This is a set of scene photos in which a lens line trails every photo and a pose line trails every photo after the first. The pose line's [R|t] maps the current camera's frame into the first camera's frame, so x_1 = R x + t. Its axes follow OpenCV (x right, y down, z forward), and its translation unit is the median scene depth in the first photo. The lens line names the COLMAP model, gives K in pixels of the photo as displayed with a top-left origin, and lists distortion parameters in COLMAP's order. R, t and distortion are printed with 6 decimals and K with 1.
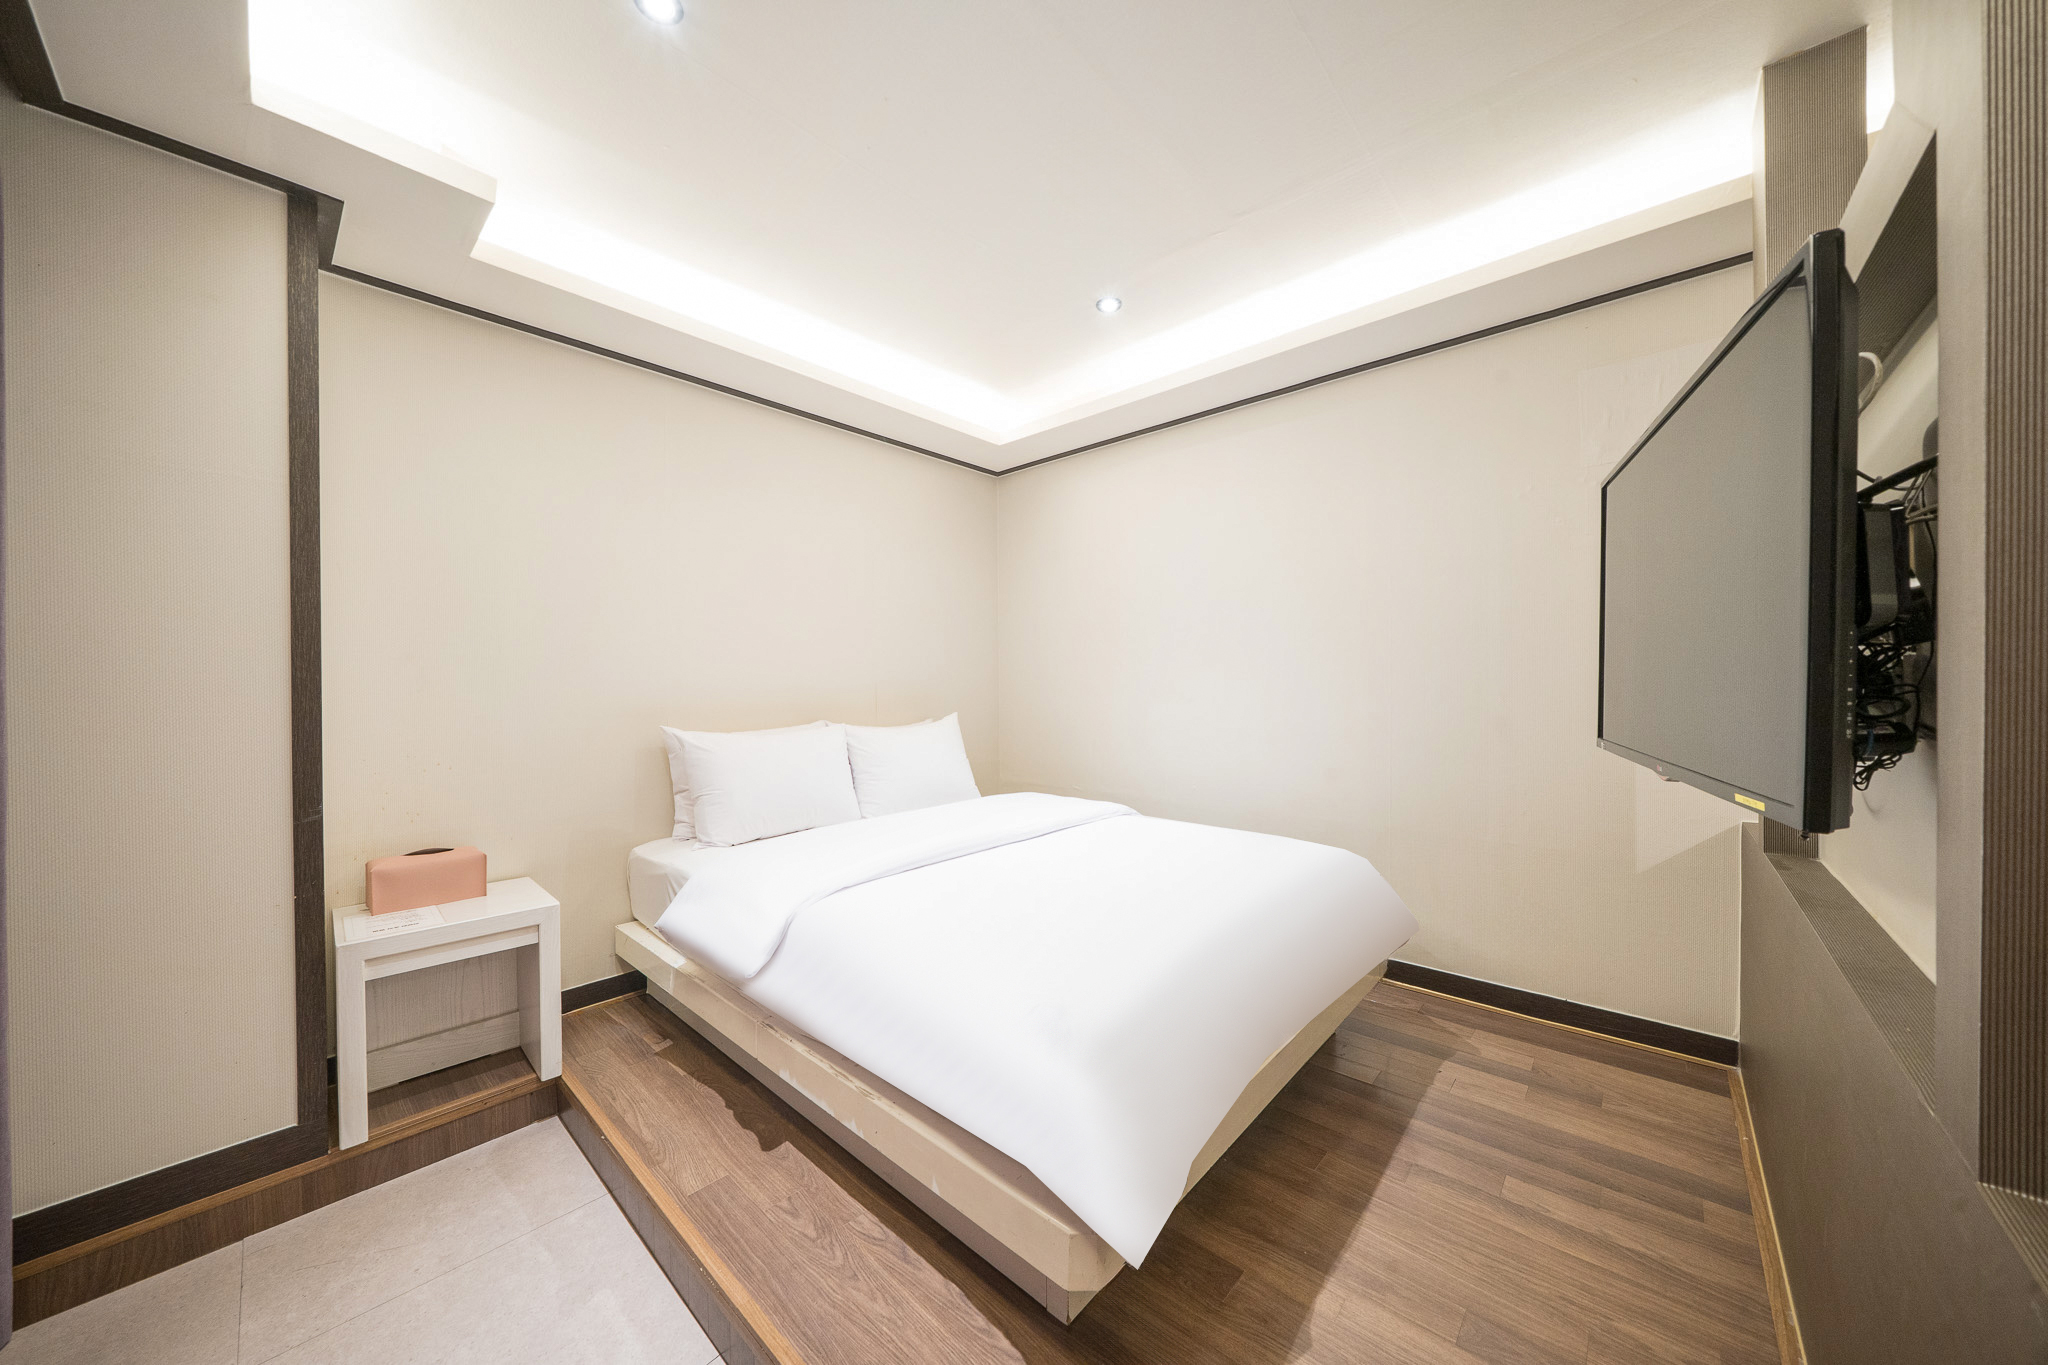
lens RADIAL K [[690.8, 0, 1021.9], [0, 690.8, 690.2], [0, 0, 1]] dist [-0.002126, 0.000092]
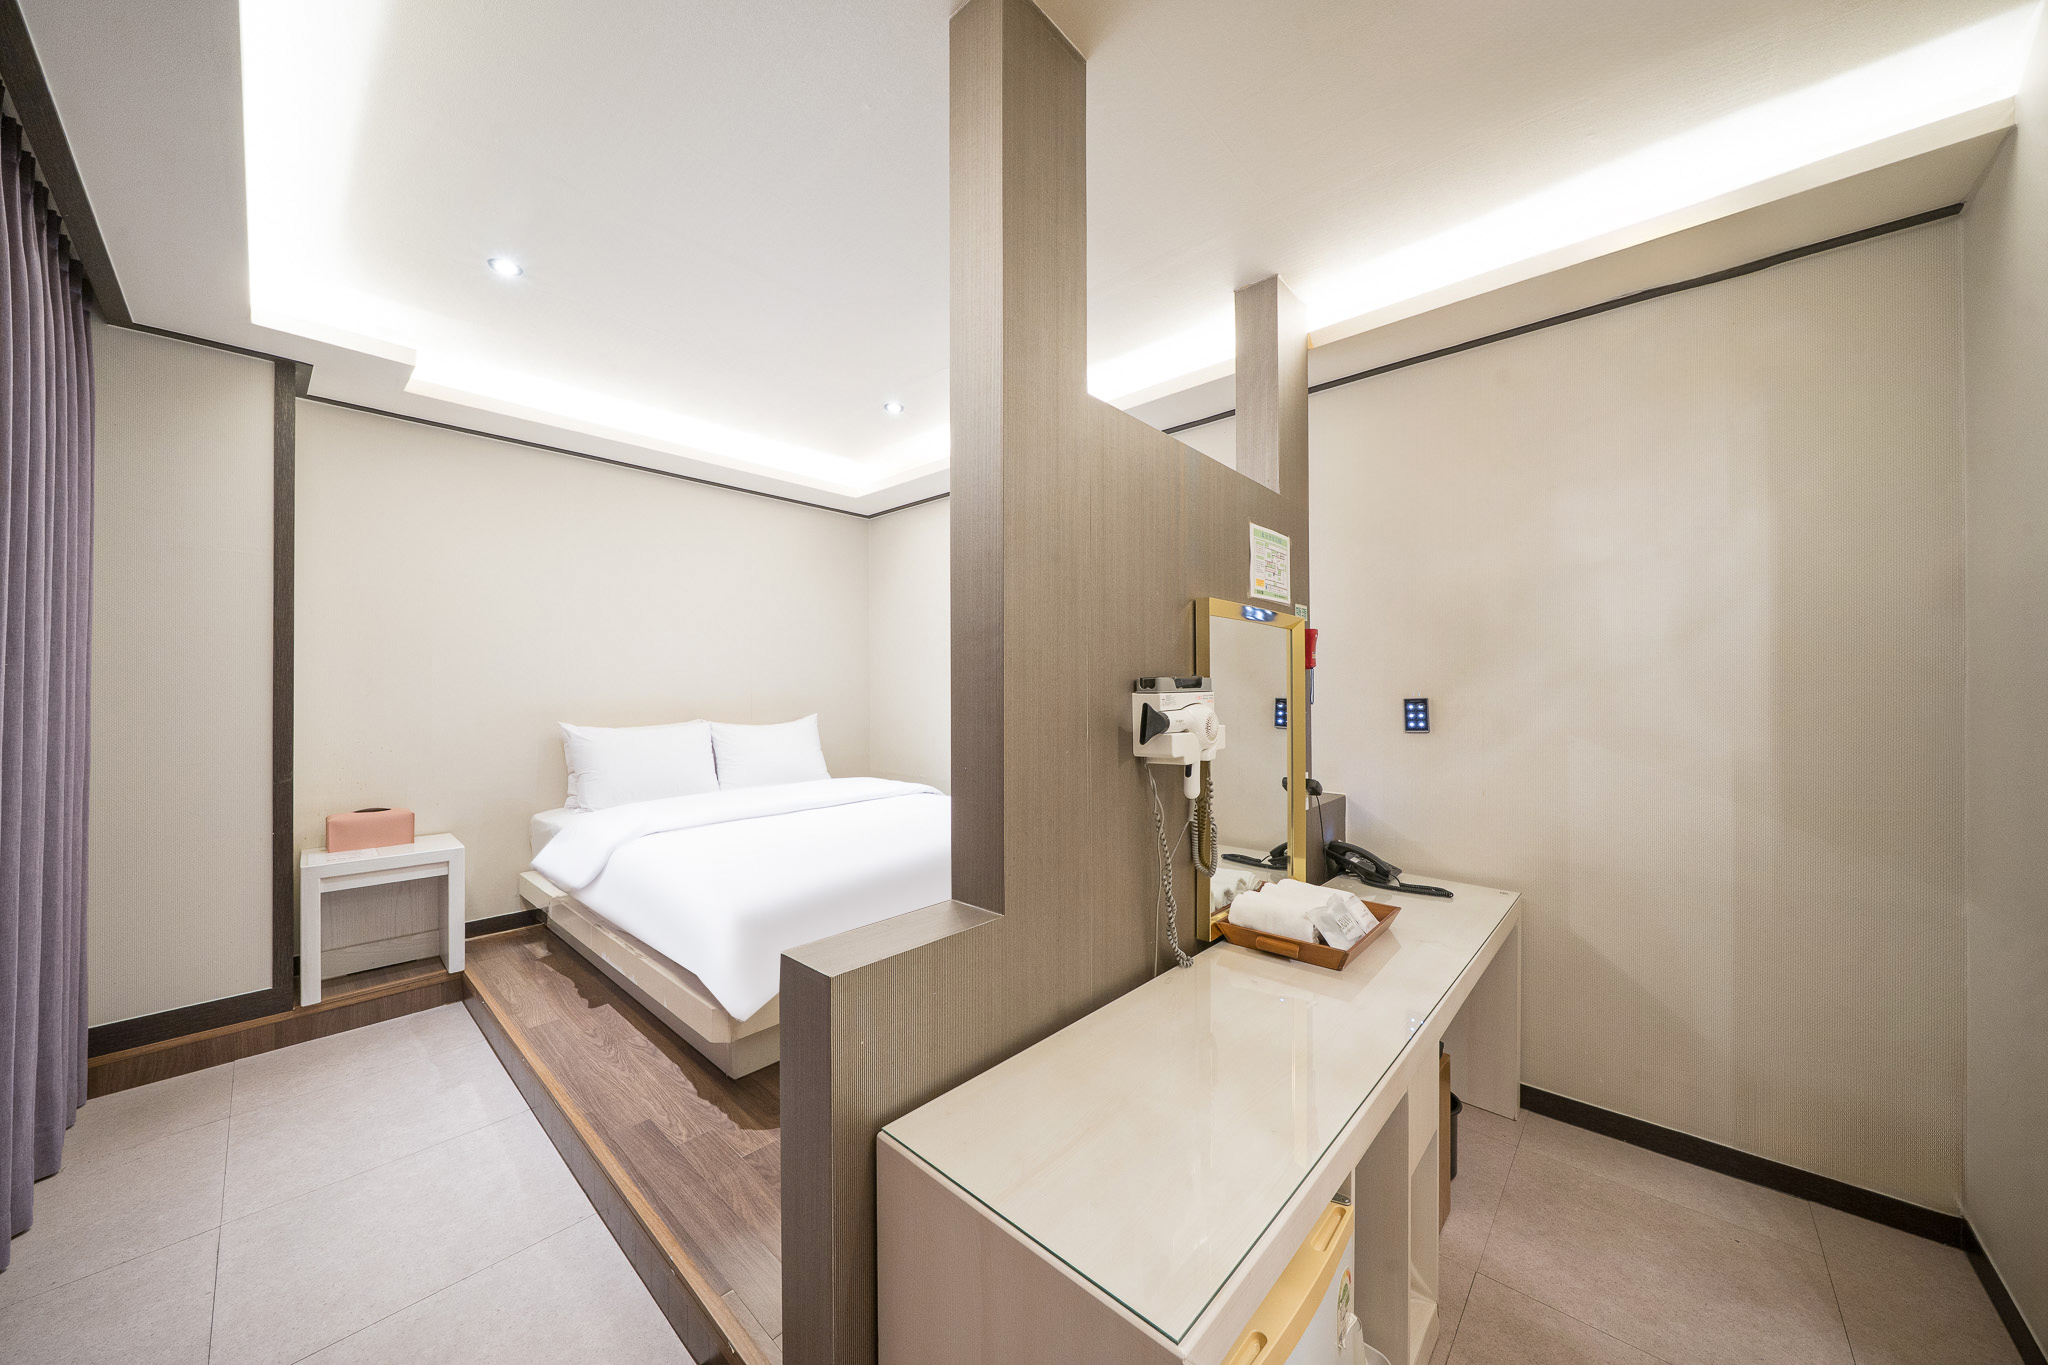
lens RADIAL K [[693.9, 0, 1022.2], [0, 693.9, 688.3], [0, 0, 1]] dist [-0.000395, -0.000242]
pose [[0.999996, 0.002835, -0.000127, 0.520025], [-0.002836, 0.999930, -0.011479, 0.000267], [0.000095, 0.011480, 0.999934, -0.462946]]
